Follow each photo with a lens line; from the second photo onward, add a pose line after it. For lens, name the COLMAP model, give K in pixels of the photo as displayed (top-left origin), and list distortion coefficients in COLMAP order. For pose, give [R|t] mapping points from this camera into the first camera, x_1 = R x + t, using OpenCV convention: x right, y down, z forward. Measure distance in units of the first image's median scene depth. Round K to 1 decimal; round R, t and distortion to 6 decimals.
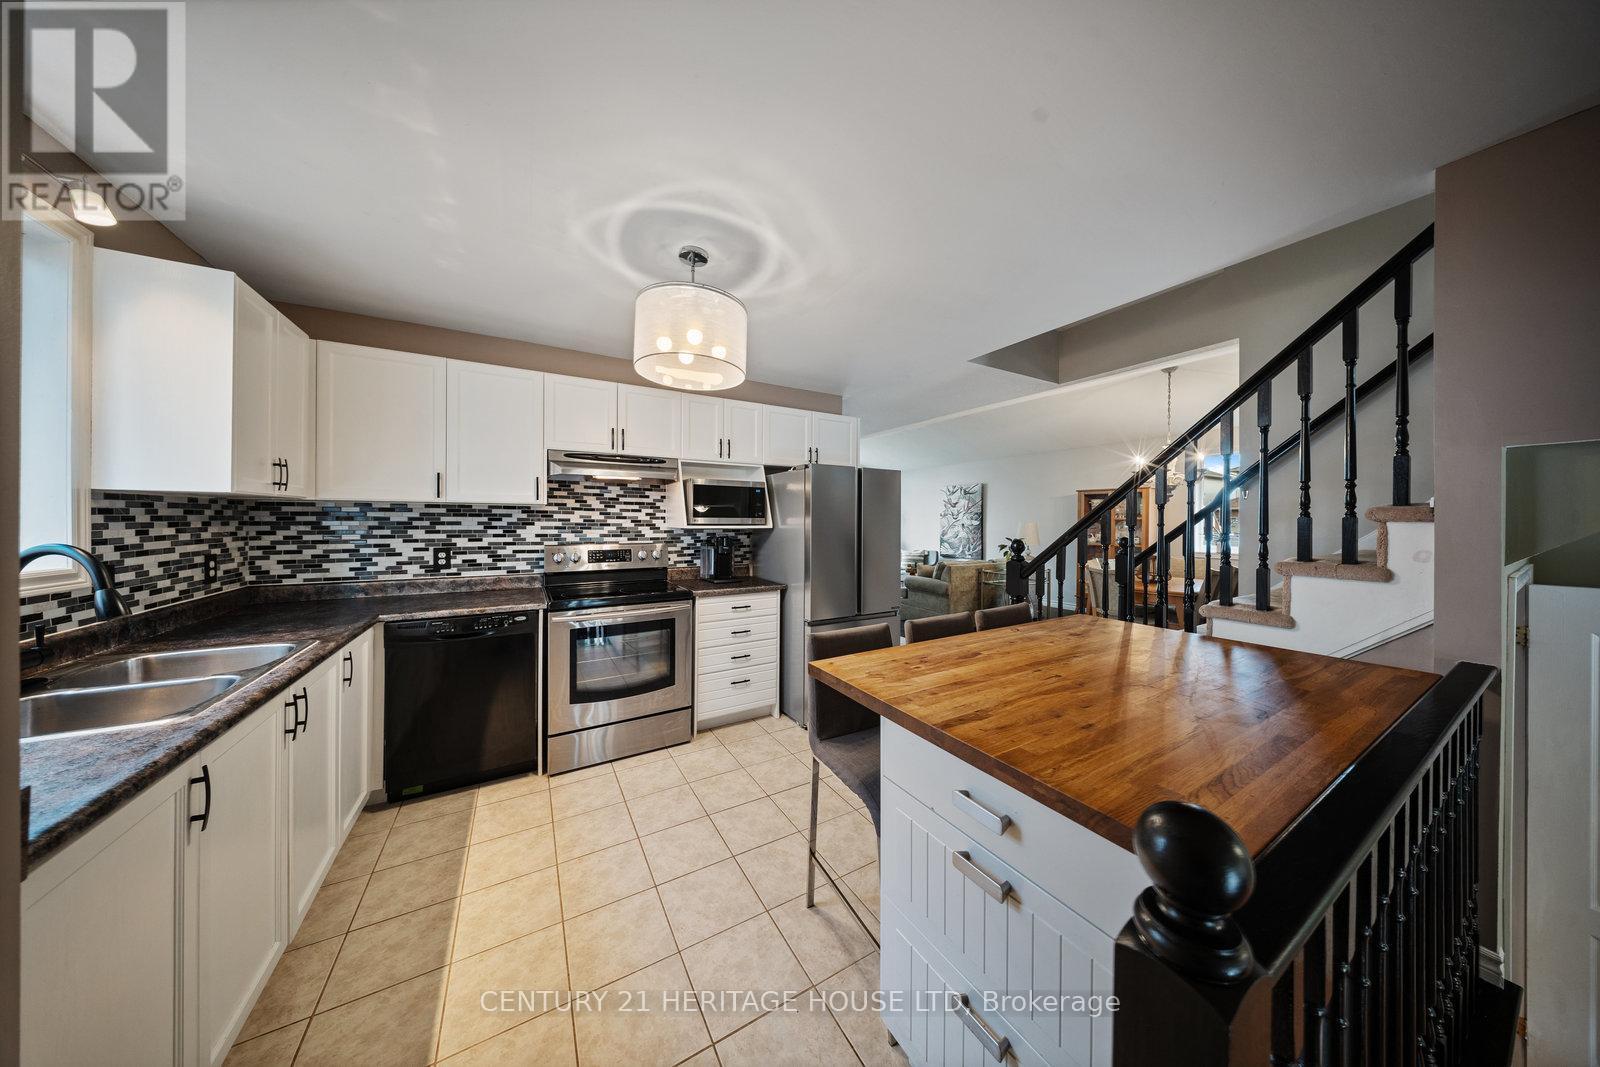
lens RADIAL K [[468.4, 0, 801.7], [0, 468.4, 519.9], [0, 0, 1]] dist [-0.000048, -0.000899]
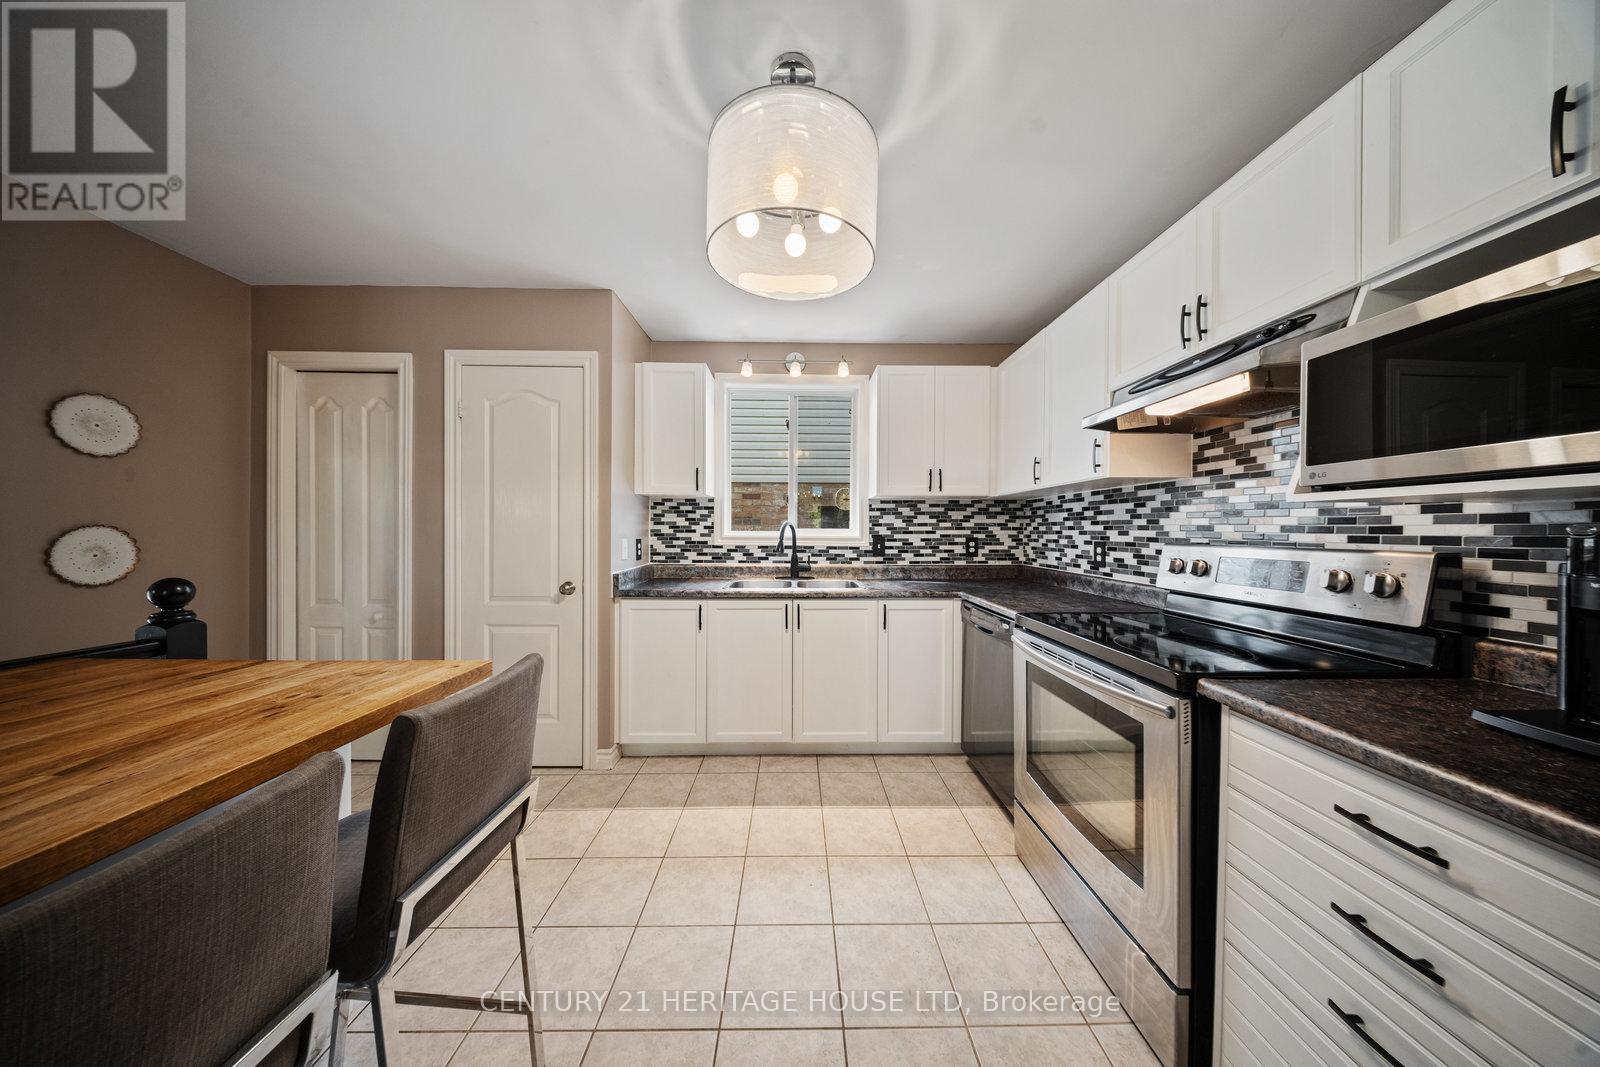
lens RADIAL K [[468.4, 0, 802.4], [0, 468.4, 532.0], [0, 0, 1]] dist [-0.000048, -0.000899]
pose [[-0.498076, -0.002157, -0.867130, 0.241074], [-0.003846, 0.999993, -0.000278, 0.046459], [0.867125, 0.003197, -0.498081, 1.003485]]
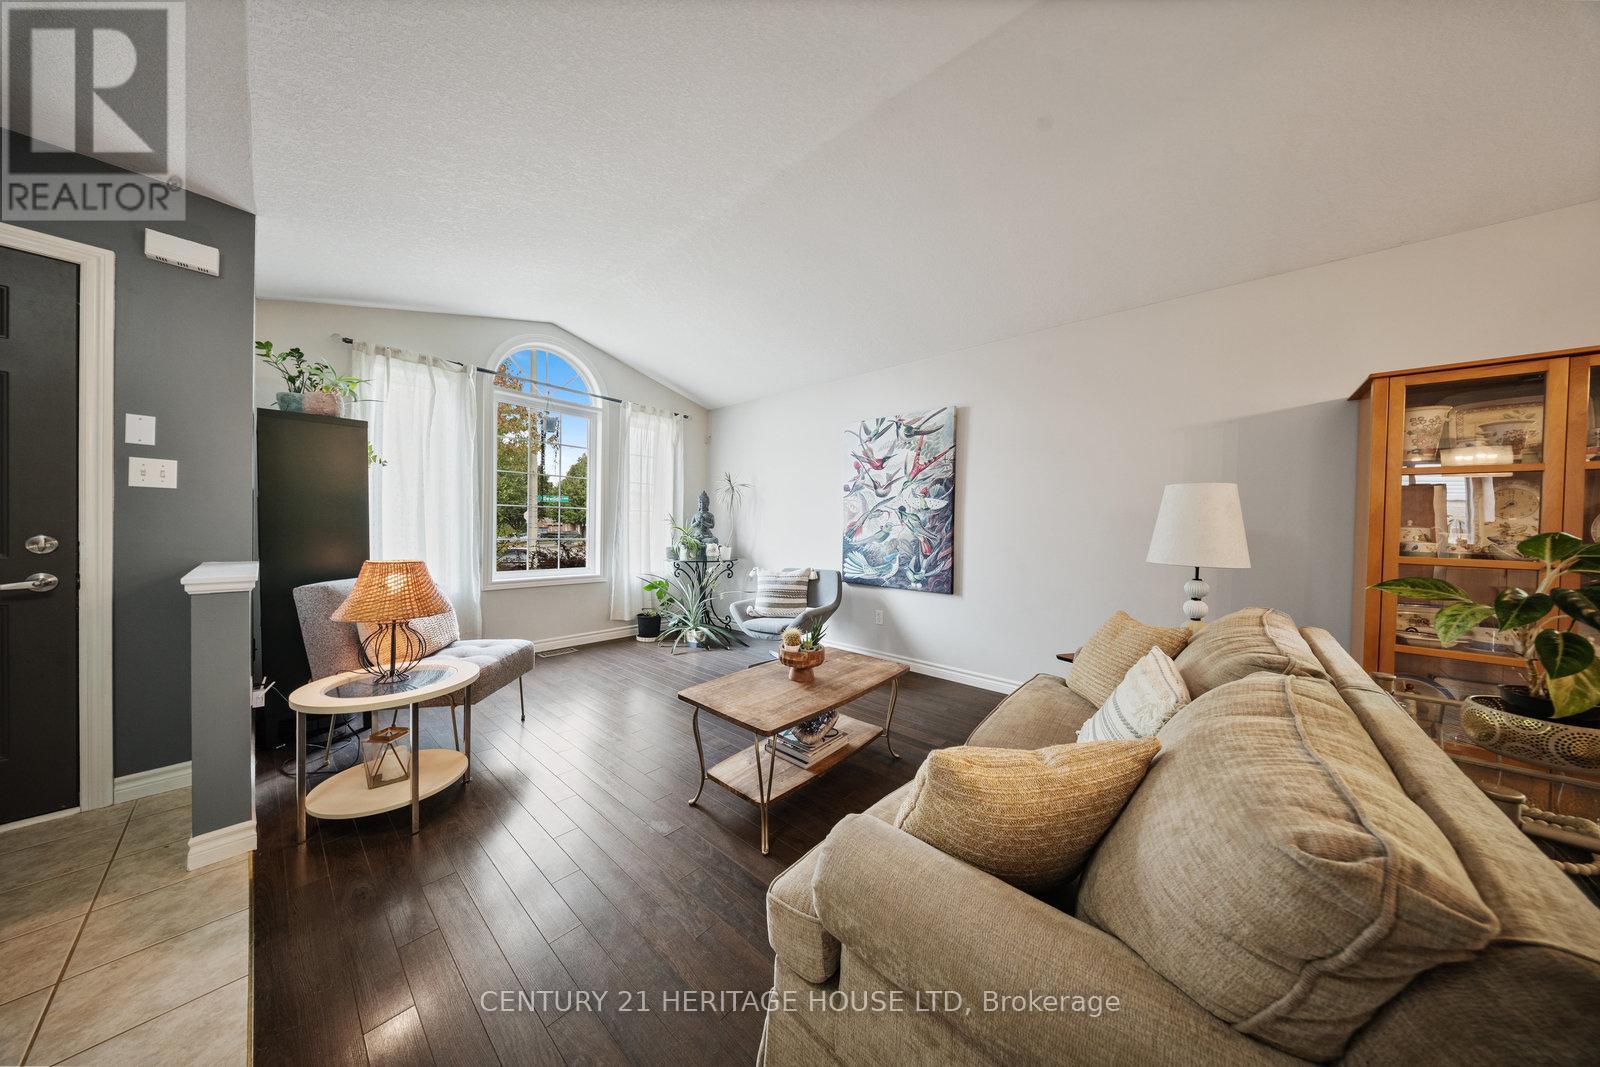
lens RADIAL K [[468.4, 0, 785.5], [0, 468.4, 533.5], [0, 0, 1]] dist [-0.000048, -0.000899]
pose [[0.957072, 0.009222, 0.289705, 0.425389], [-0.015404, 0.999700, 0.019064, 0.089398], [-0.289442, -0.022708, 0.956926, 2.181808]]
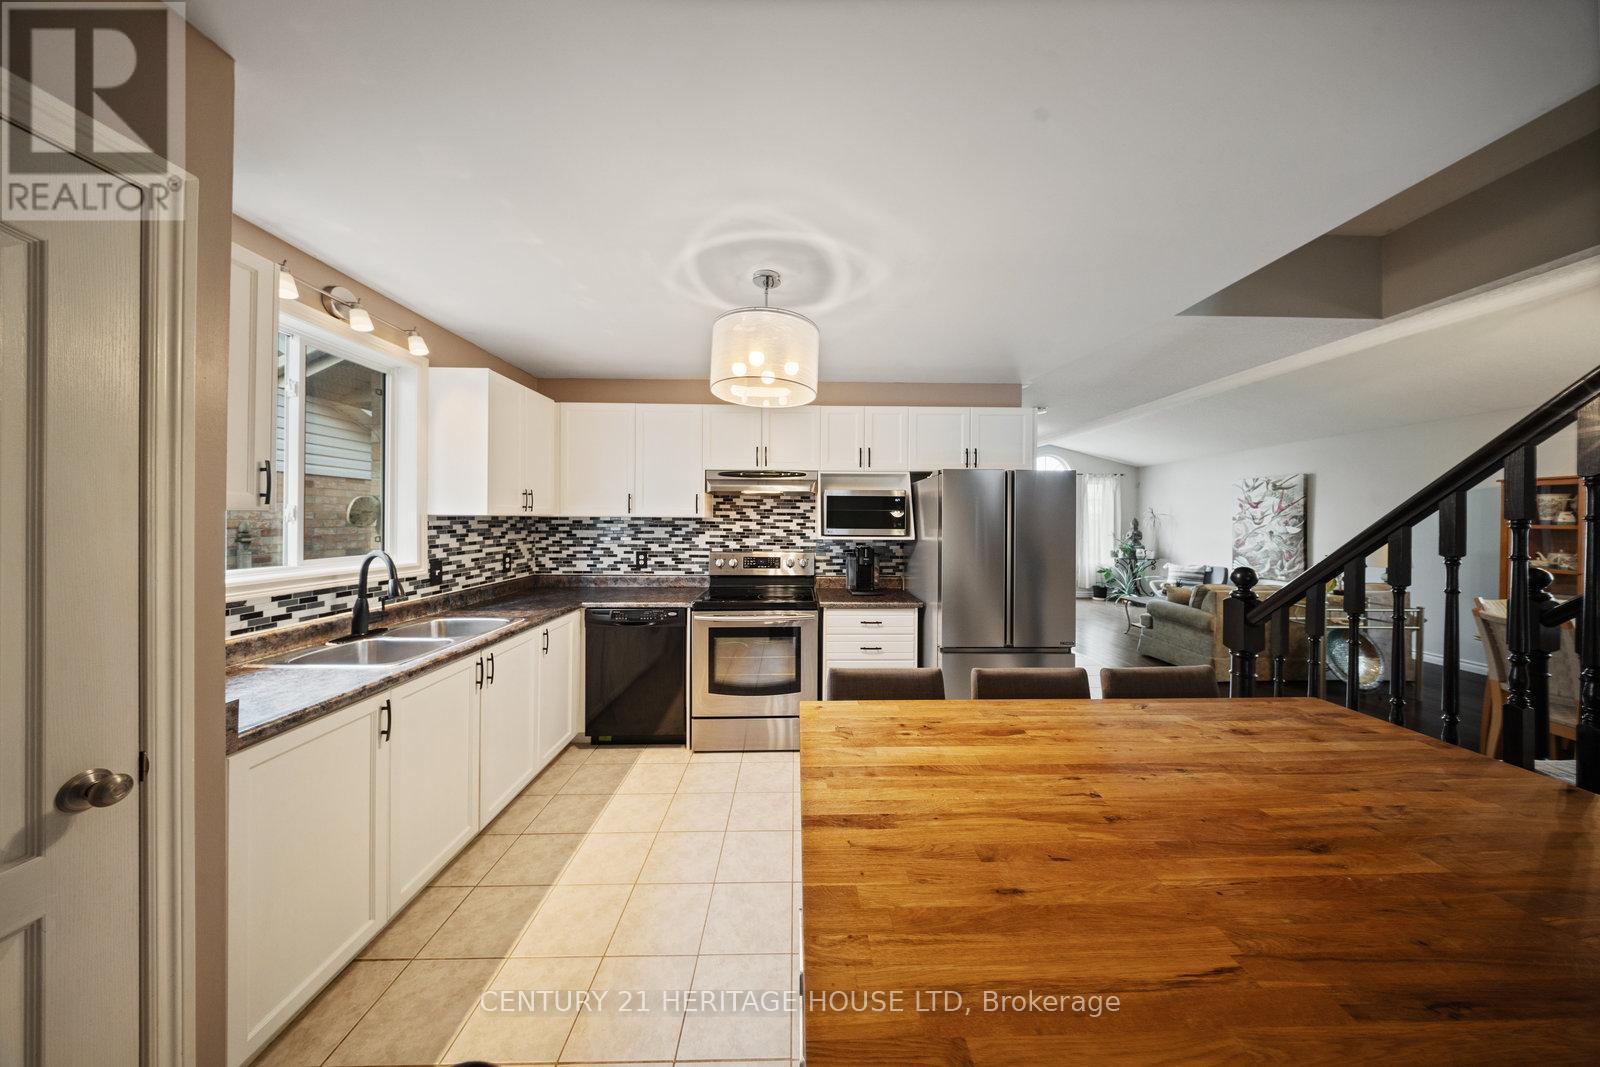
lens RADIAL K [[468.4, 0, 812.0], [0, 468.4, 518.7], [0, 0, 1]] dist [-0.000048, -0.000899]
pose [[0.875280, -0.000602, -0.483617, 0.264309], [-0.001029, 0.999995, -0.003107, -0.027303], [0.483616, 0.003217, 0.875274, 0.116536]]
